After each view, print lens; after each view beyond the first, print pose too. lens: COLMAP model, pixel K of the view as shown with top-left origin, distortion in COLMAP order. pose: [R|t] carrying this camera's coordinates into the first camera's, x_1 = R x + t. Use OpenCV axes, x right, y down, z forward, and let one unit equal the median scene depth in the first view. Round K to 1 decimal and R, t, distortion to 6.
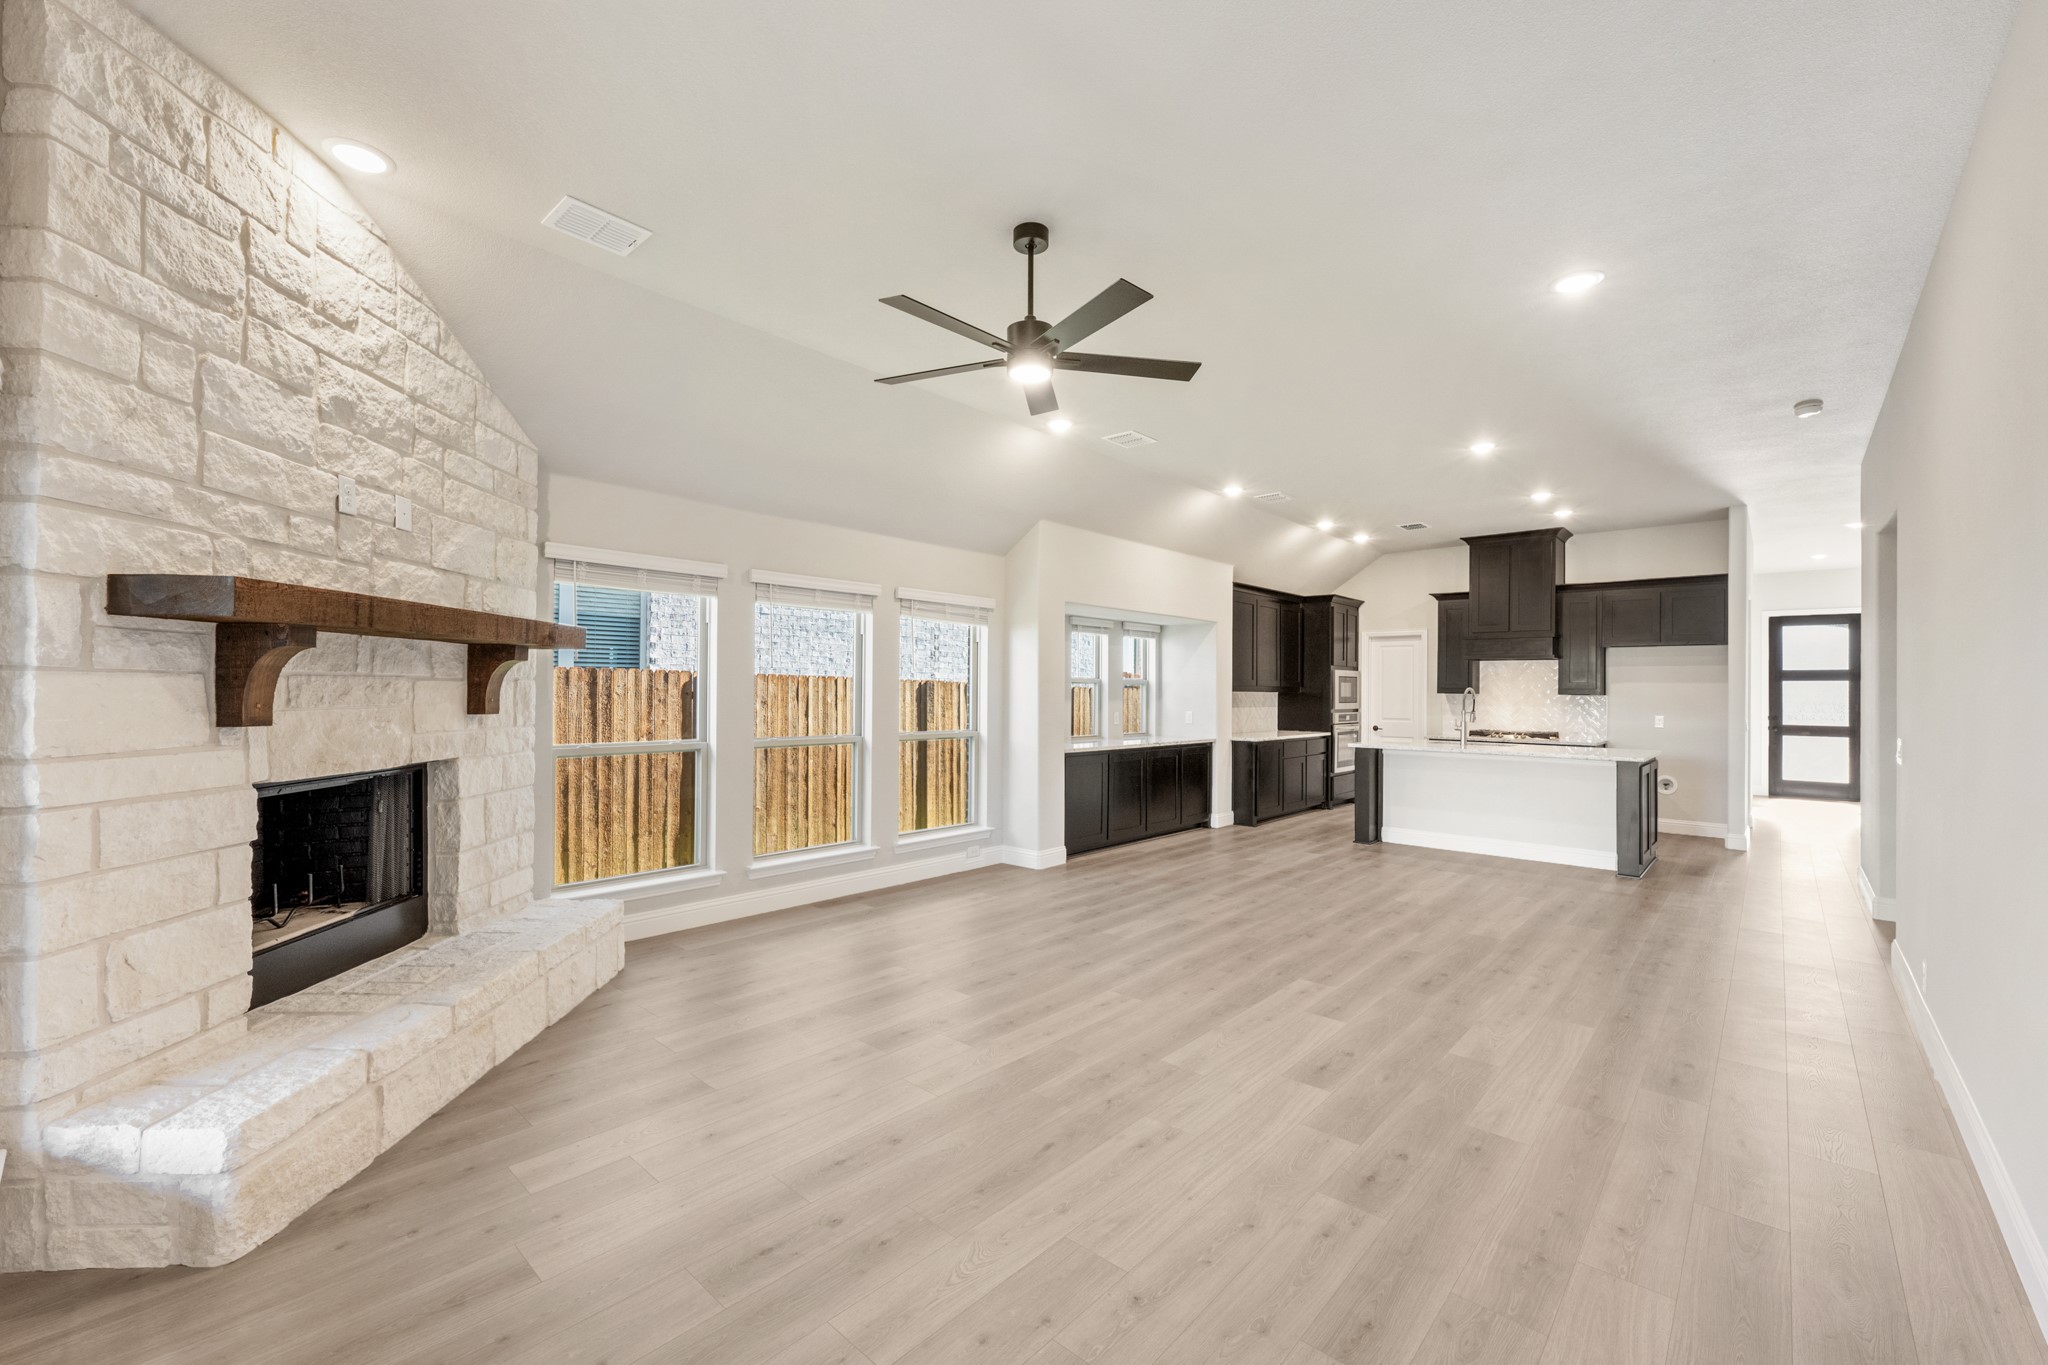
lens RADIAL K [[819.3, 0, 1024.0], [0, 819.3, 682.5], [0, 0, 1]] dist [-0.001716, -0.000093]
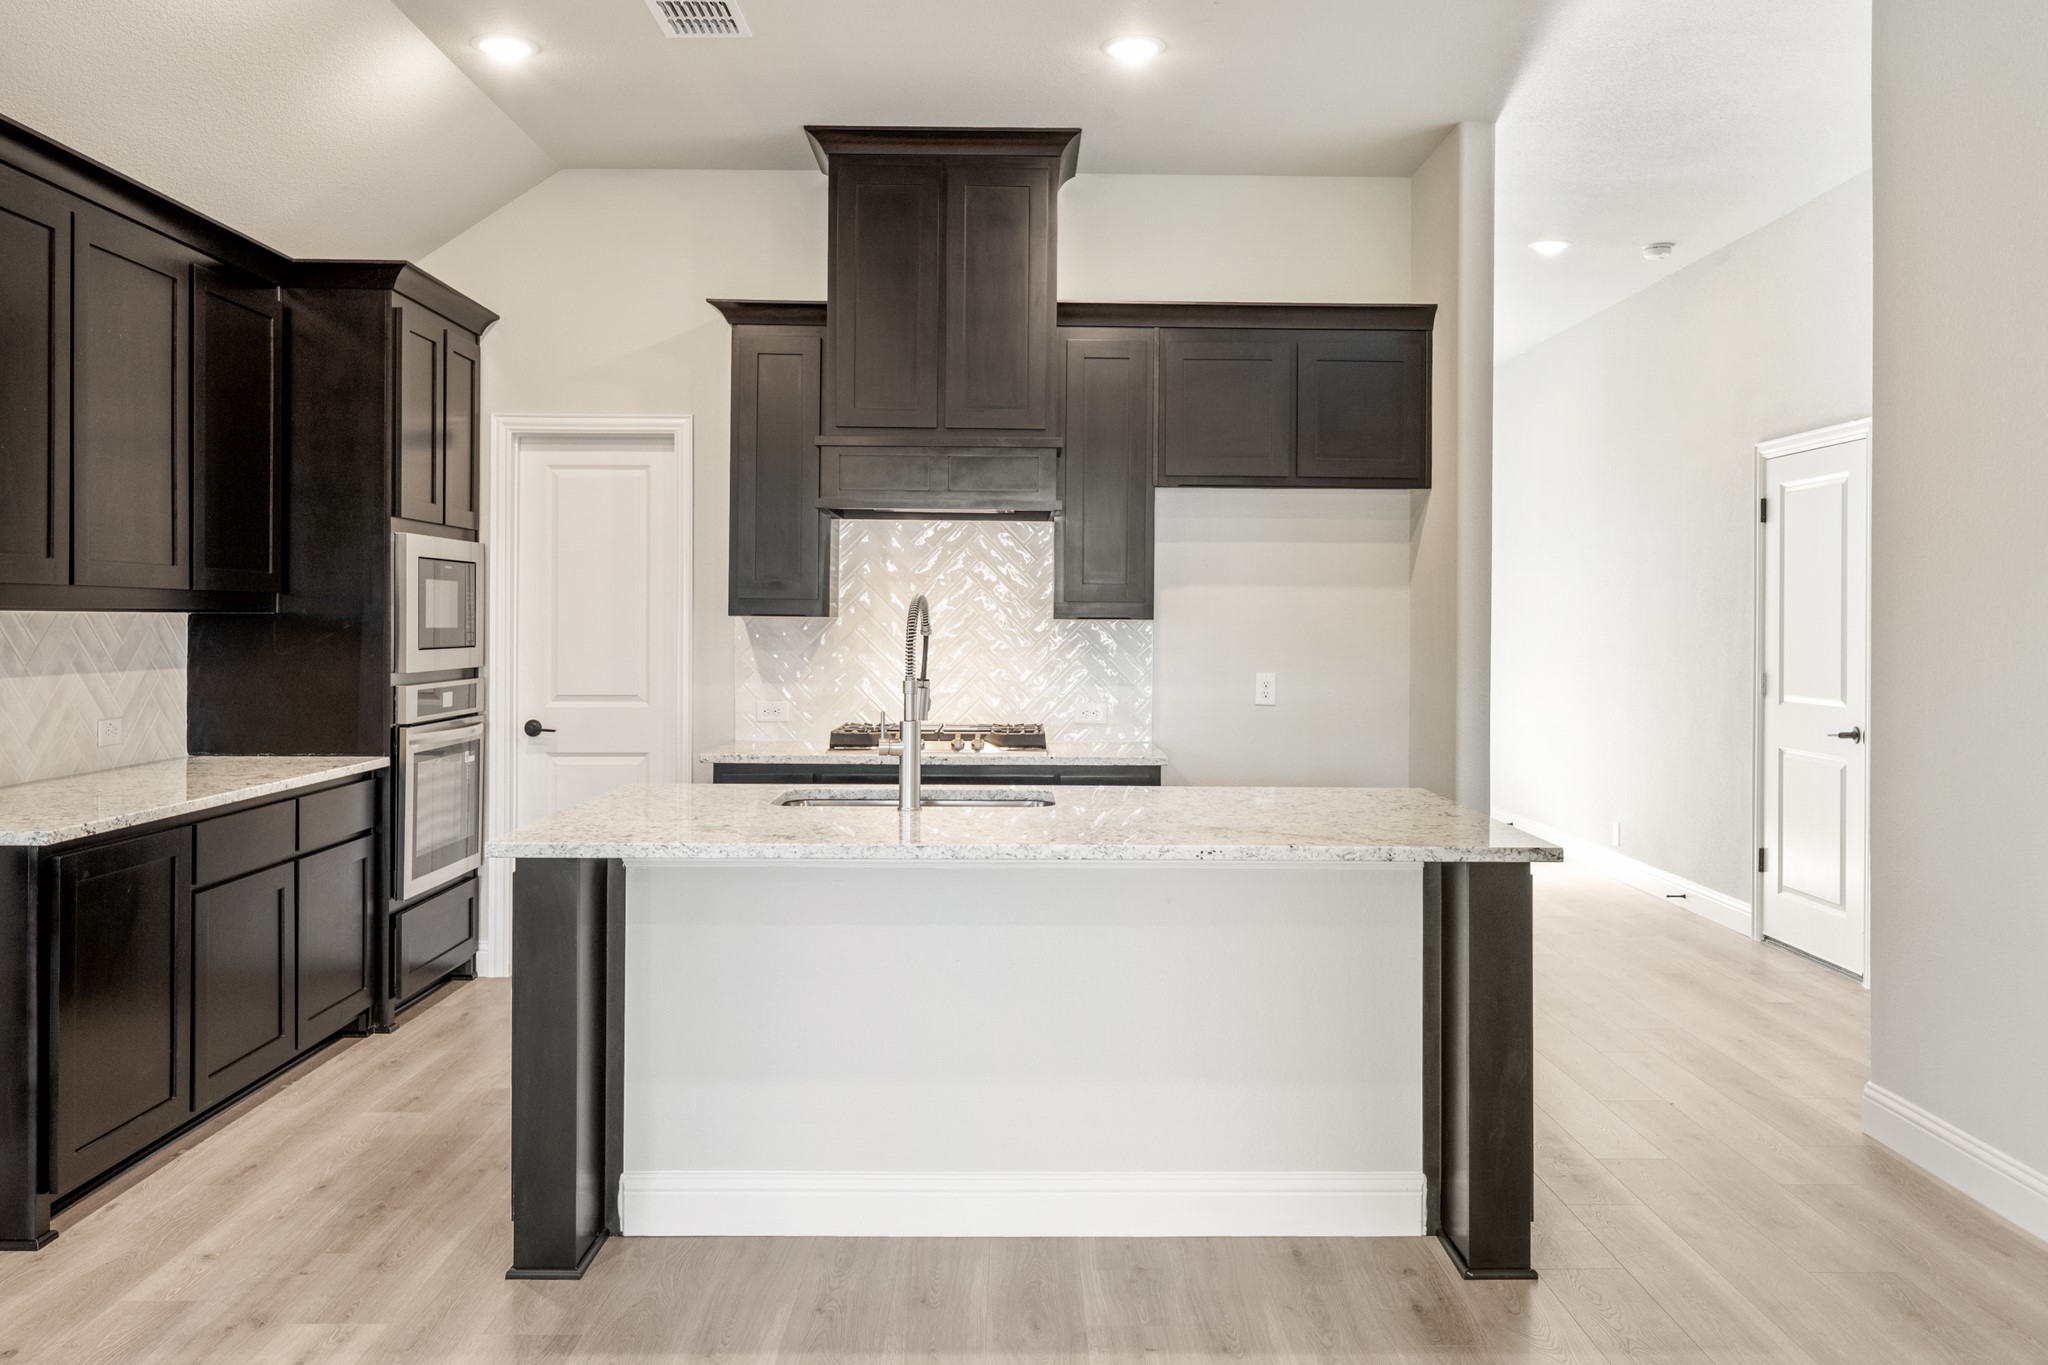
lens RADIAL K [[1620.0, 0, 1053.6], [0, 1620.0, 619.0], [0, 0, 1]] dist [0.005757, -0.002334]
pose [[0.723301, -0.002323, 0.690529, 0.206146], [-0.007937, 0.999900, 0.011677, 0.007878], [-0.690487, -0.013926, 0.723210, 0.585680]]
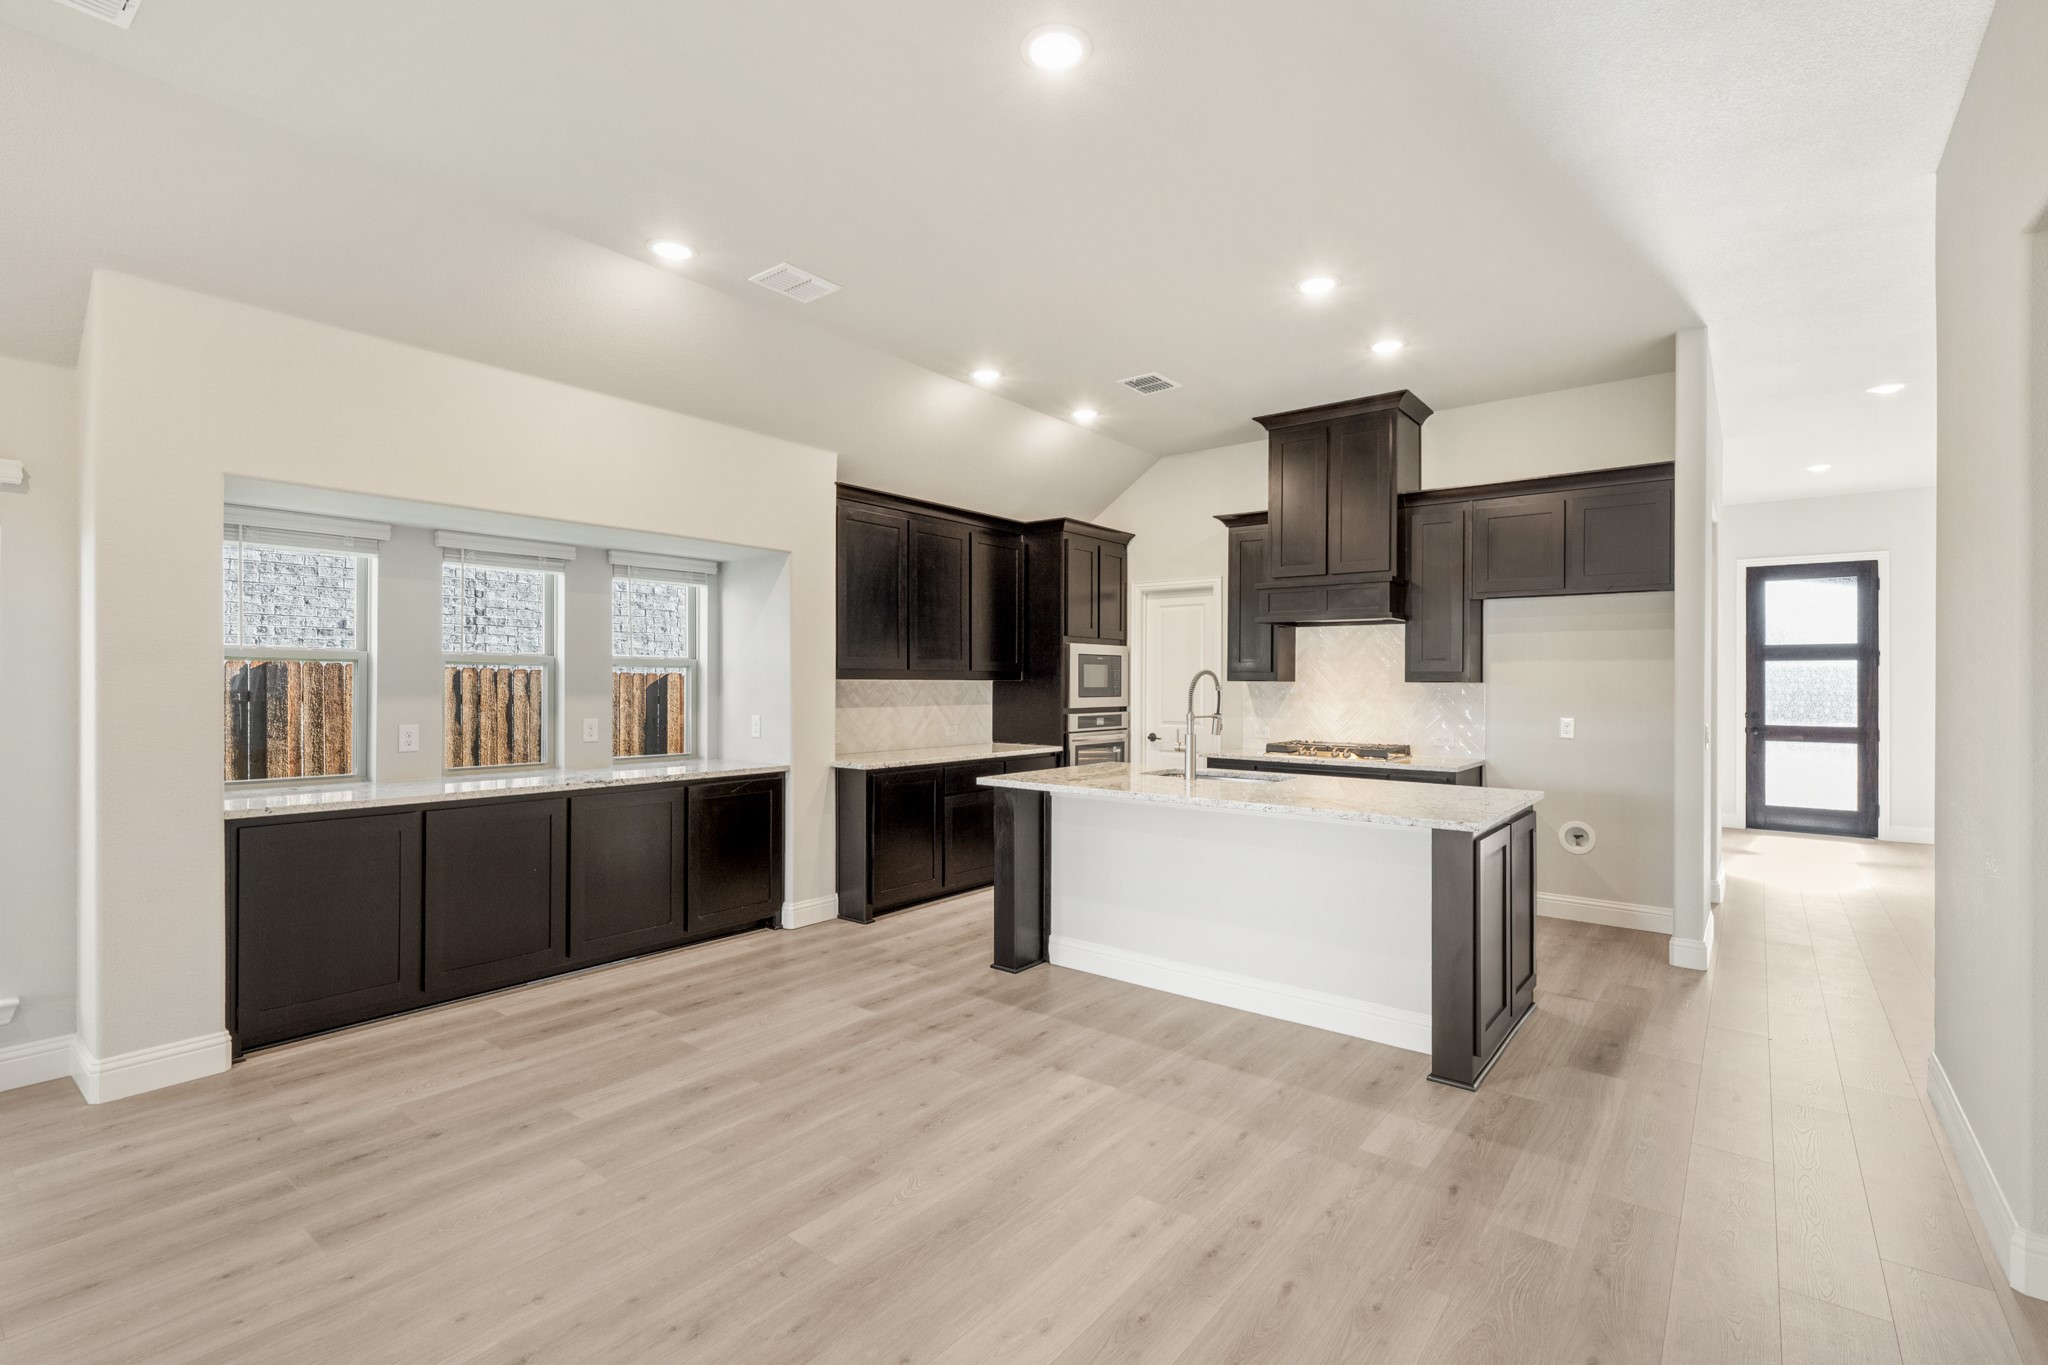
lens RADIAL K [[931.3, 0, 1012.3], [0, 931.3, 680.7], [0, 0, 1]] dist [-0.000526, 0.000270]
pose [[0.997570, -0.004122, 0.069549, 0.381562], [0.003397, 0.999939, 0.010542, 0.006703], [-0.069588, -0.010280, 0.997523, 0.415801]]
